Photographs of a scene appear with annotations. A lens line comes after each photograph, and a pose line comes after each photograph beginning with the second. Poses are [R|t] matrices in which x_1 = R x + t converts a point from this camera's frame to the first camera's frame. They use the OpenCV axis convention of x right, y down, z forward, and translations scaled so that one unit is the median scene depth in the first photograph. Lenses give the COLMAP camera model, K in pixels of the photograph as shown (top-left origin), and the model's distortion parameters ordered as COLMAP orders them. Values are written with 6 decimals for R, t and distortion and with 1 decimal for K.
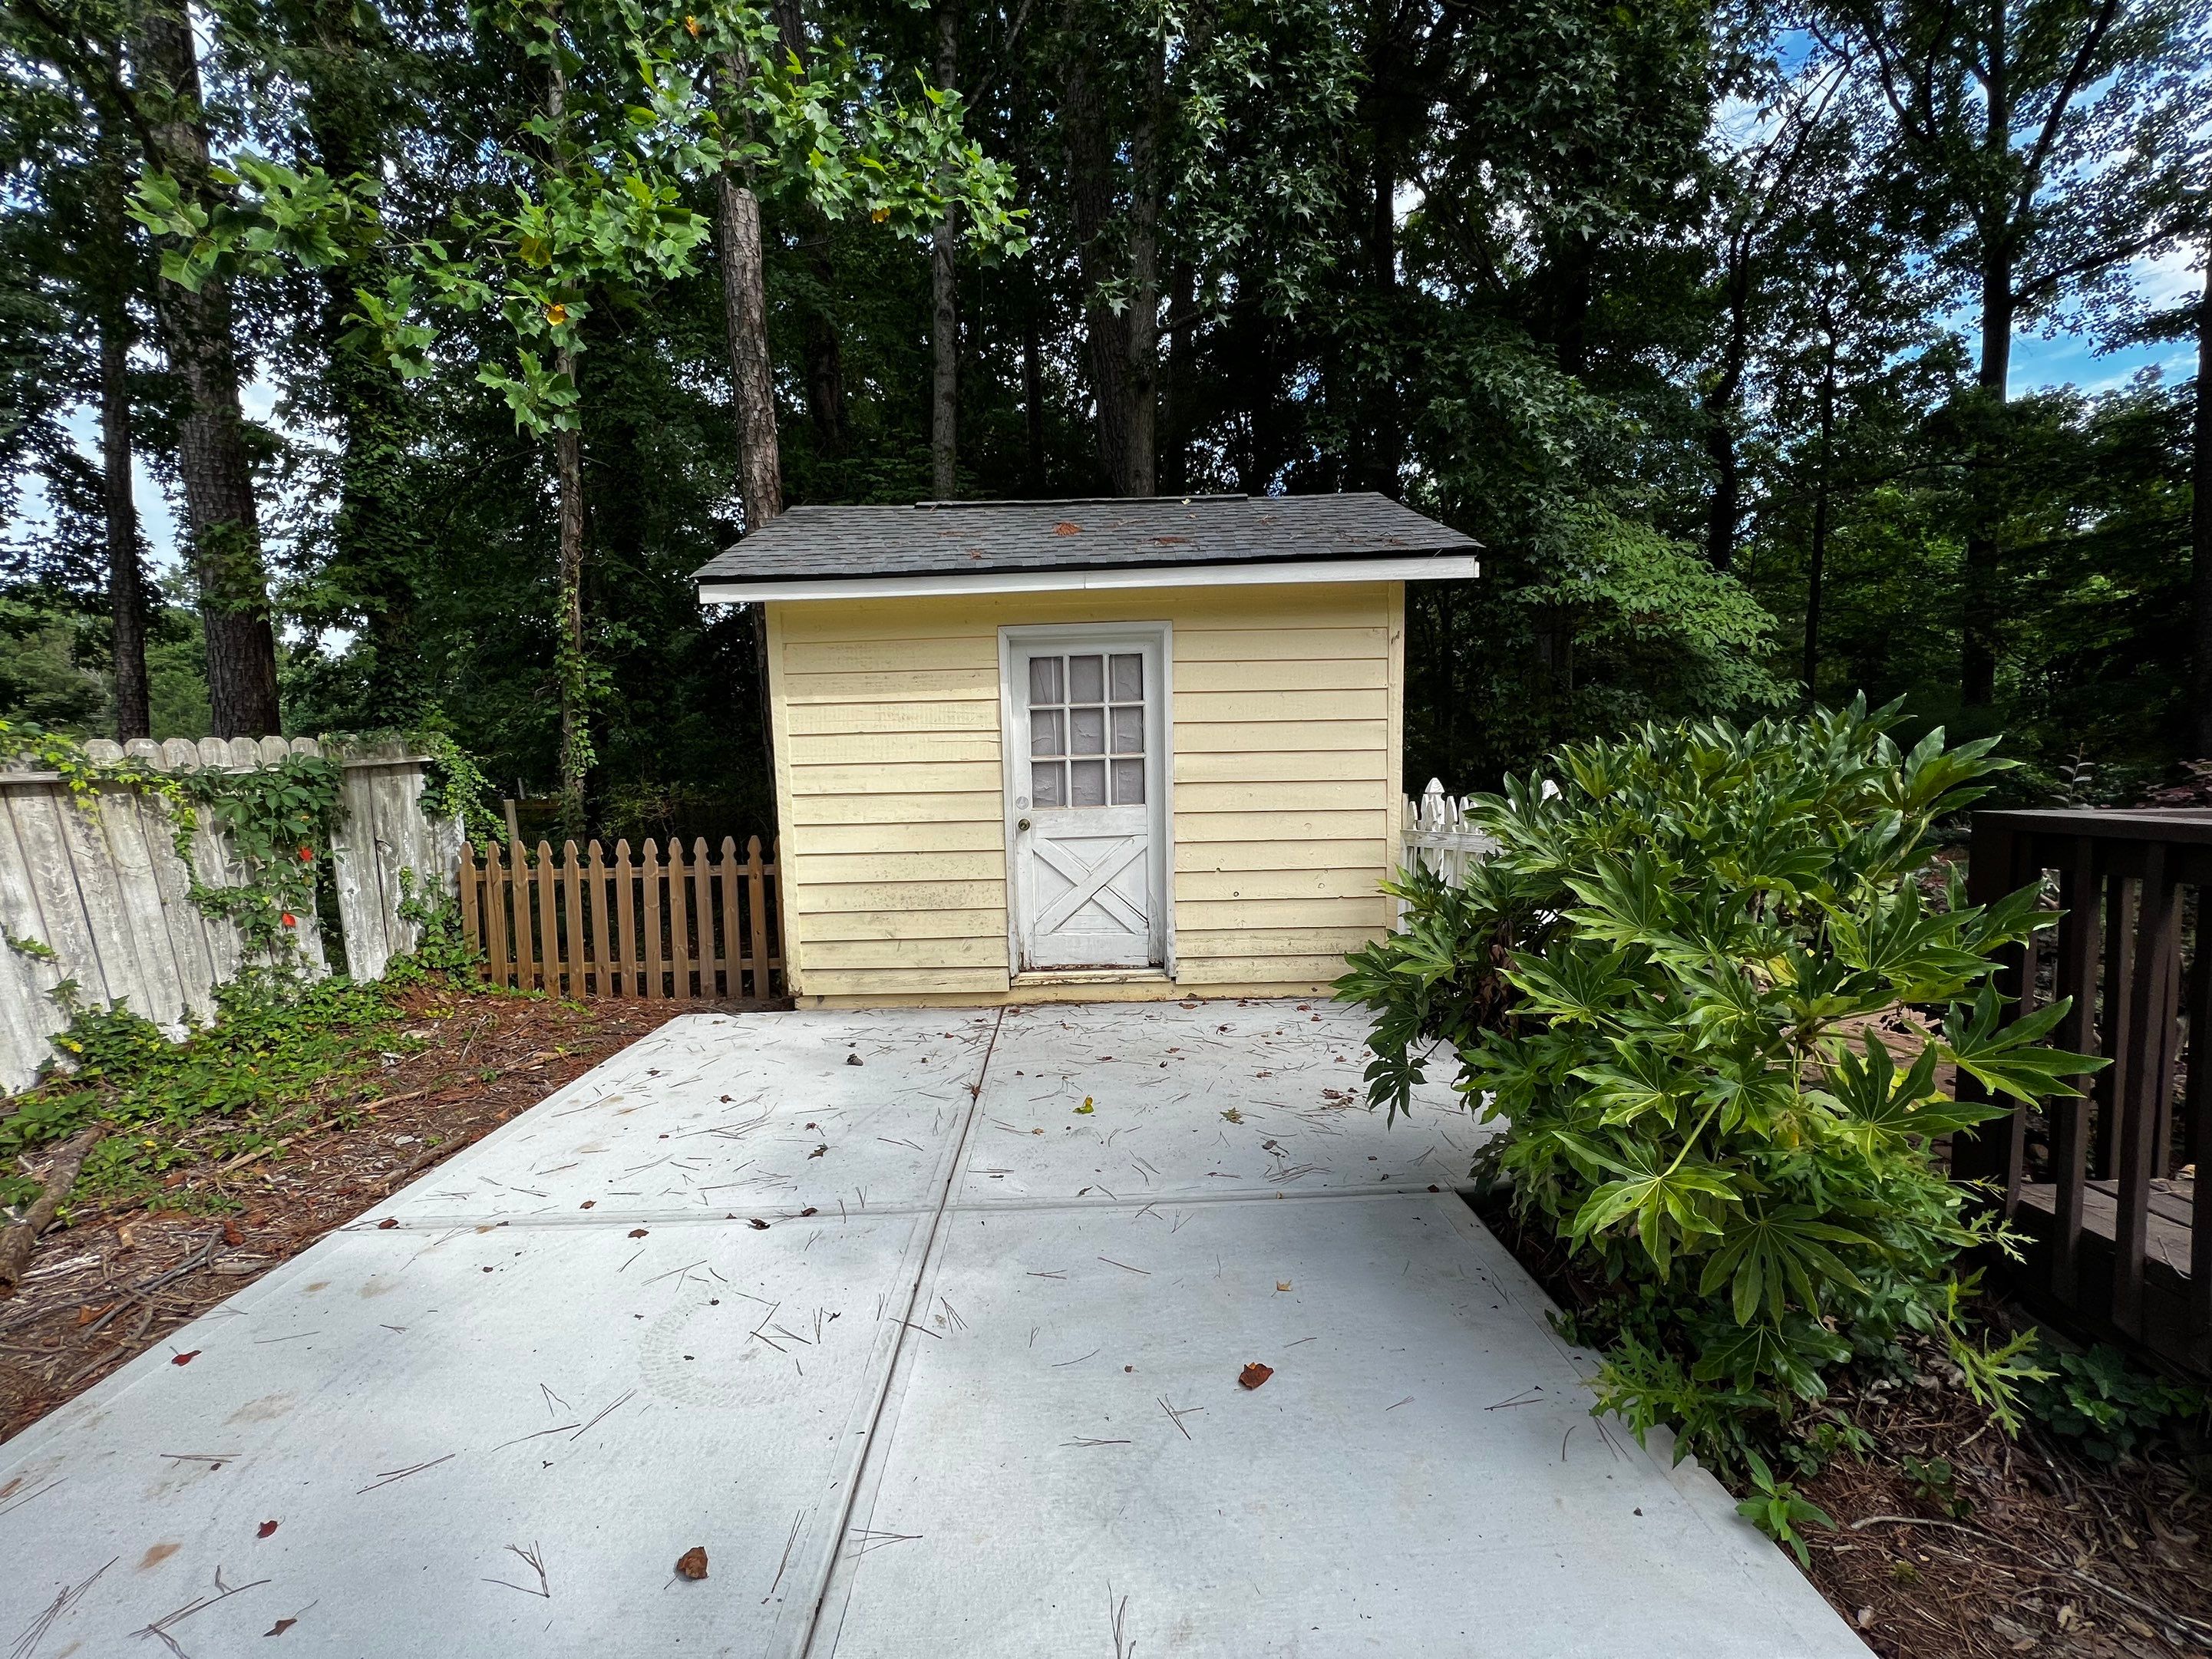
lens RADIAL K [[878.6, 0, 1105.9], [0, 878.6, 834.5], [0, 0, 1]] dist [0.002748, -0.000417]
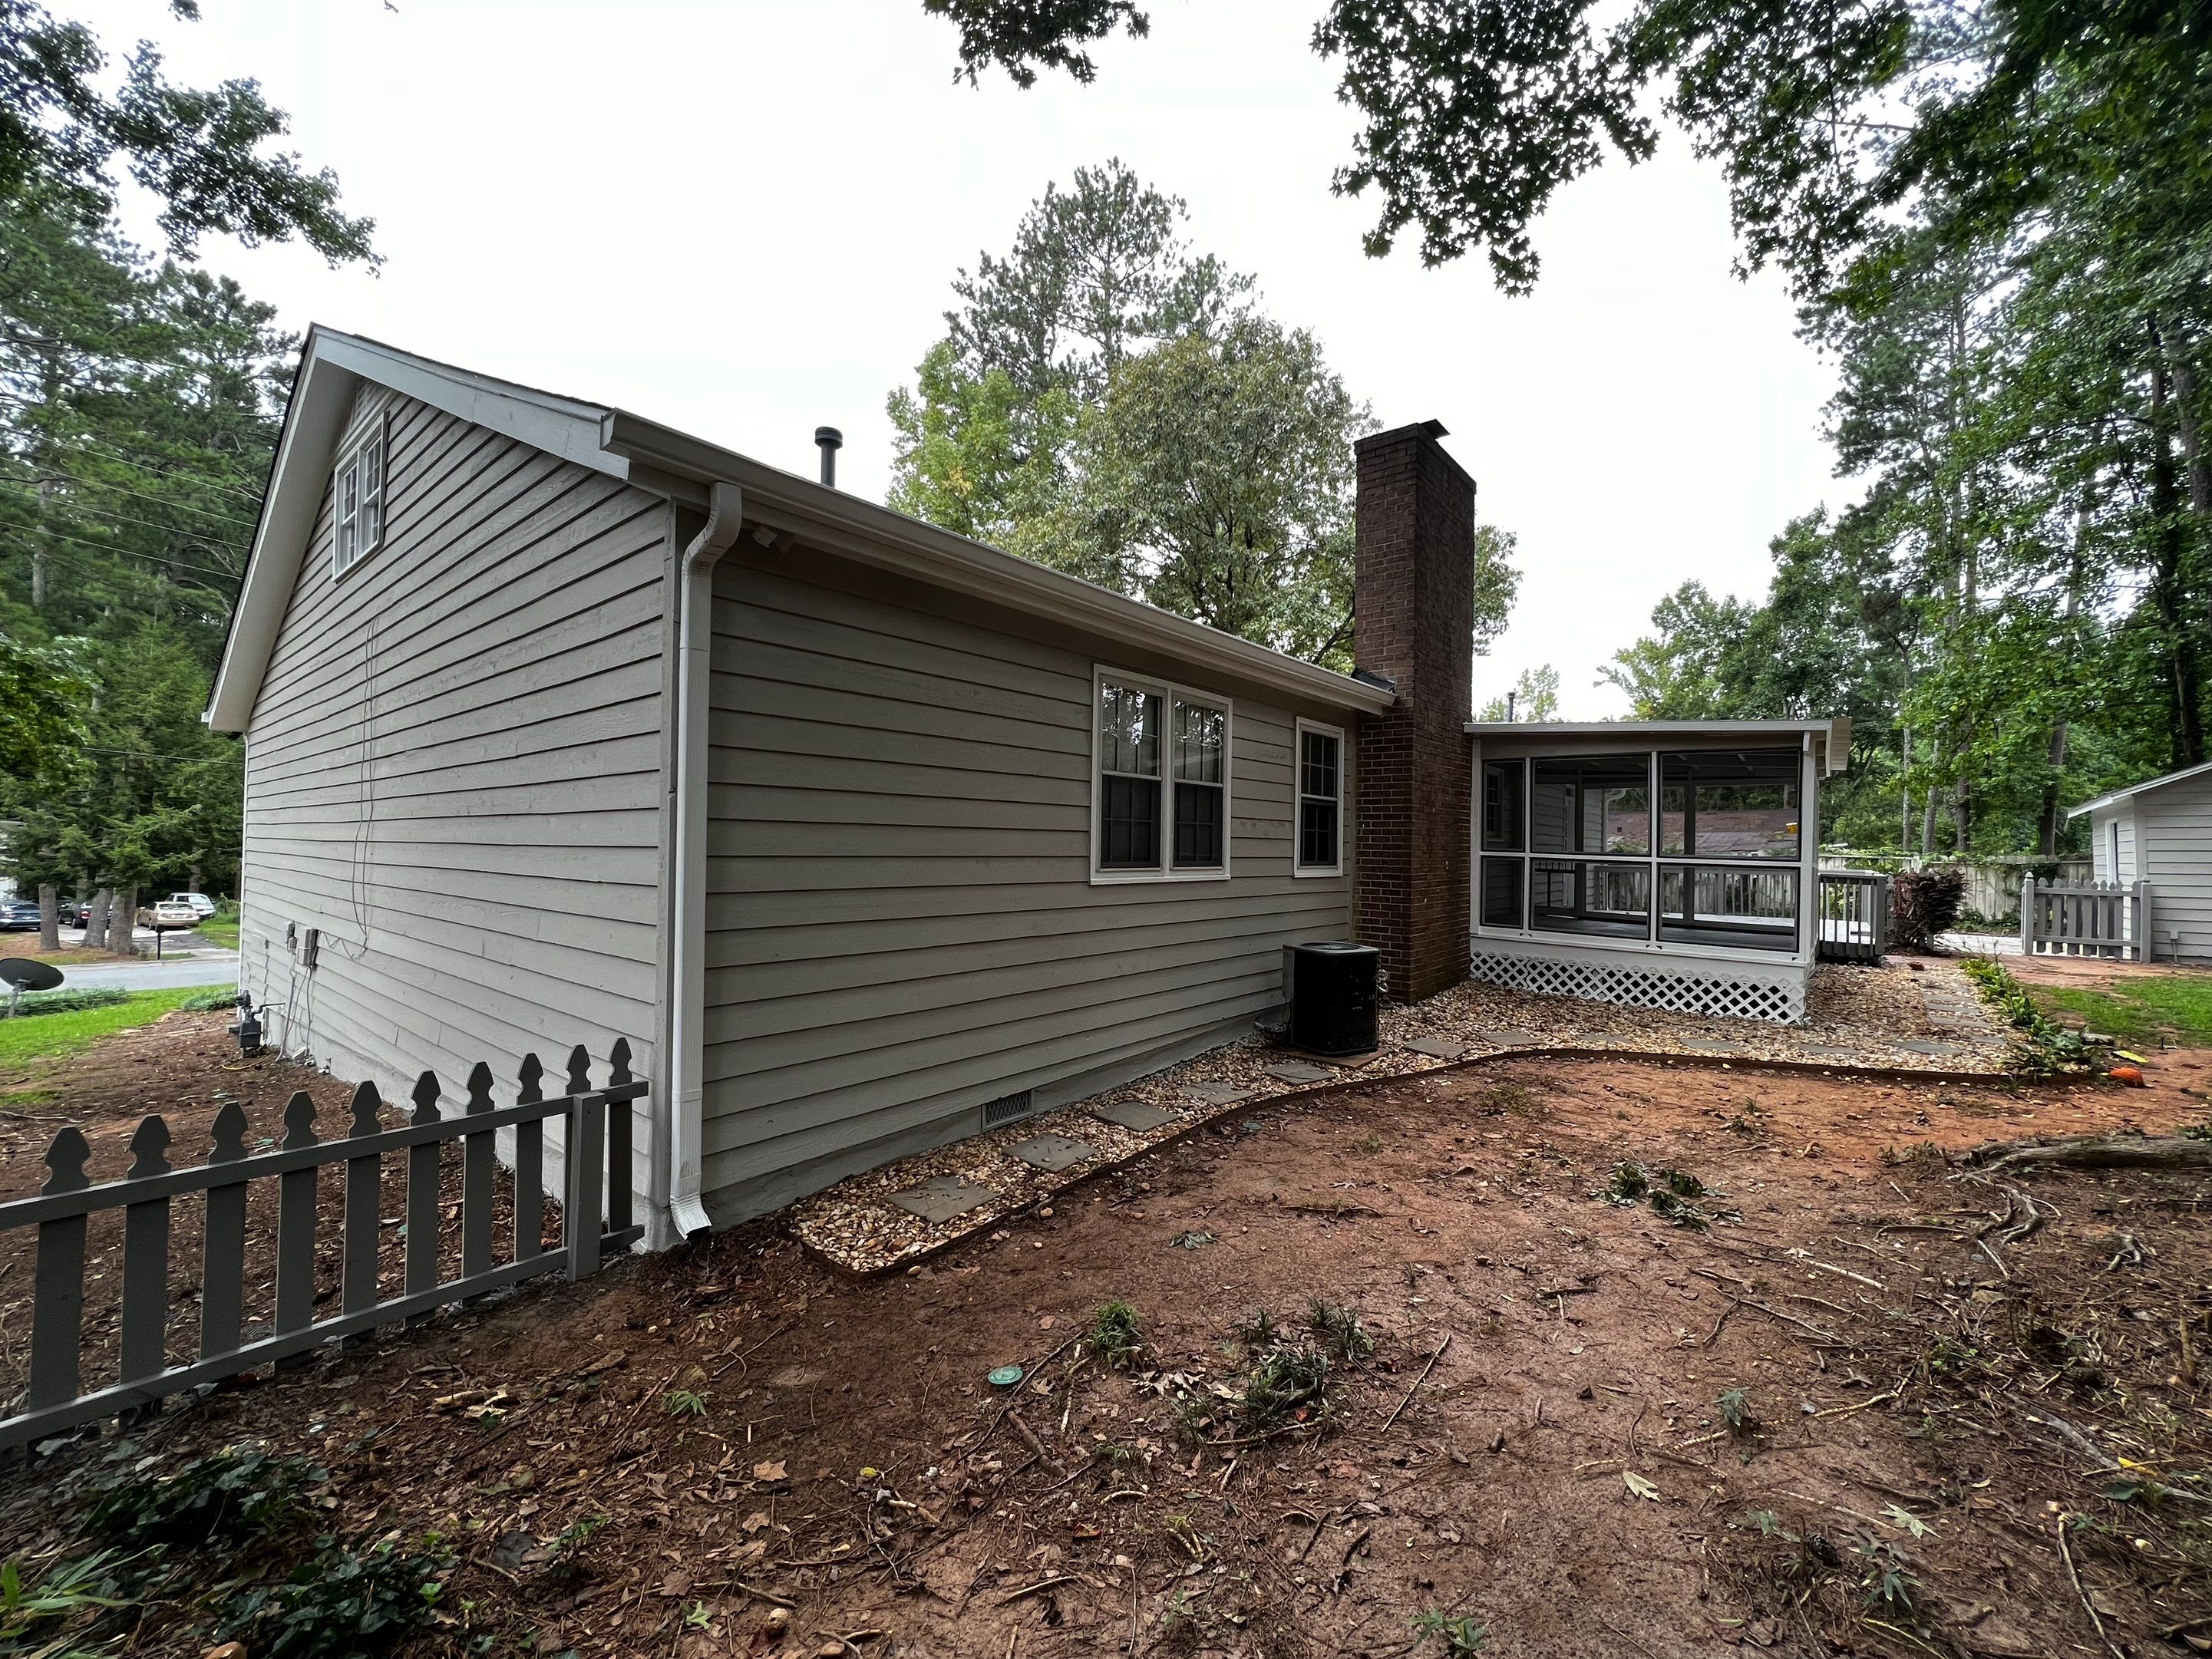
lens RADIAL K [[881.3, 0, 1099.6], [0, 881.3, 835.3], [0, 0, 1]] dist [-0.000187, -0.000631]
pose [[-0.668000, -0.001583, -0.744160, 0.934755], [-0.065129, 0.996285, 0.056344, -0.028577], [0.741306, 0.086104, -0.665621, 0.093700]]
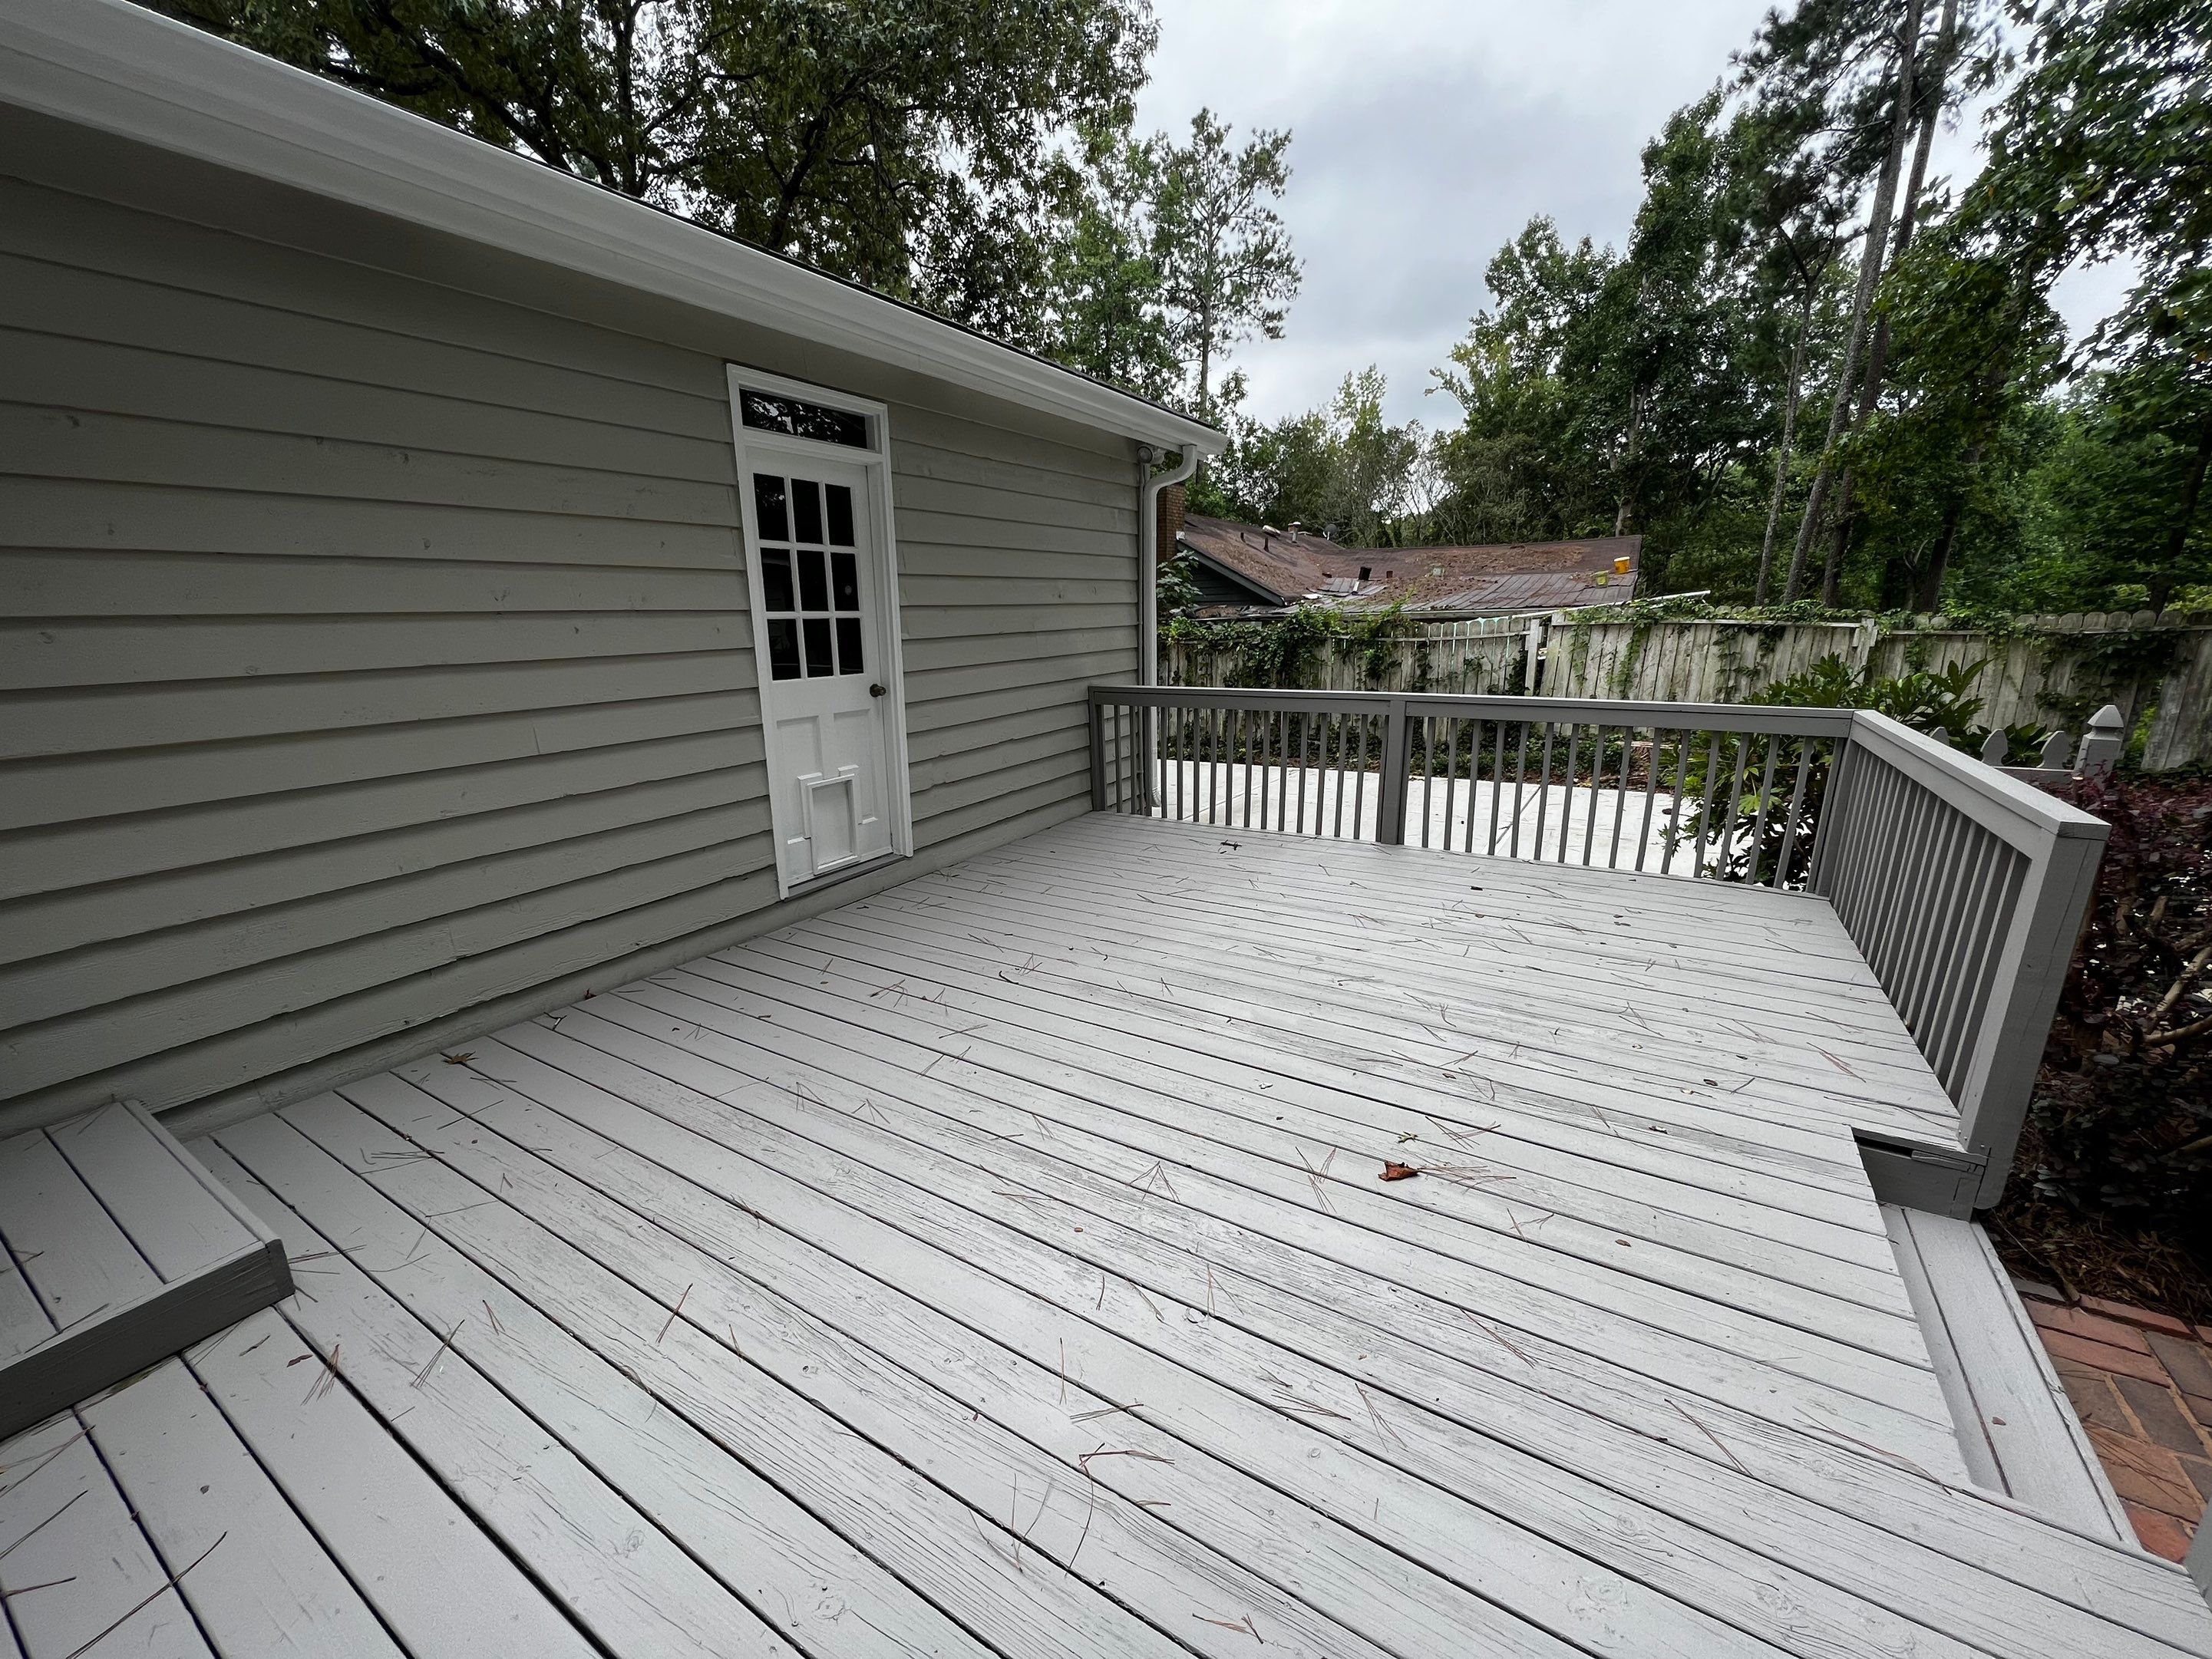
lens RADIAL K [[881.3, 0, 1099.6], [0, 881.3, 835.3], [0, 0, 1]] dist [-0.000187, -0.000631]
pose [[-0.549132, 0.236111, -0.801690, 0.310651], [-0.043436, 0.949902, 0.309514, -0.026683], [0.834606, 0.204786, -0.511366, 0.053415]]
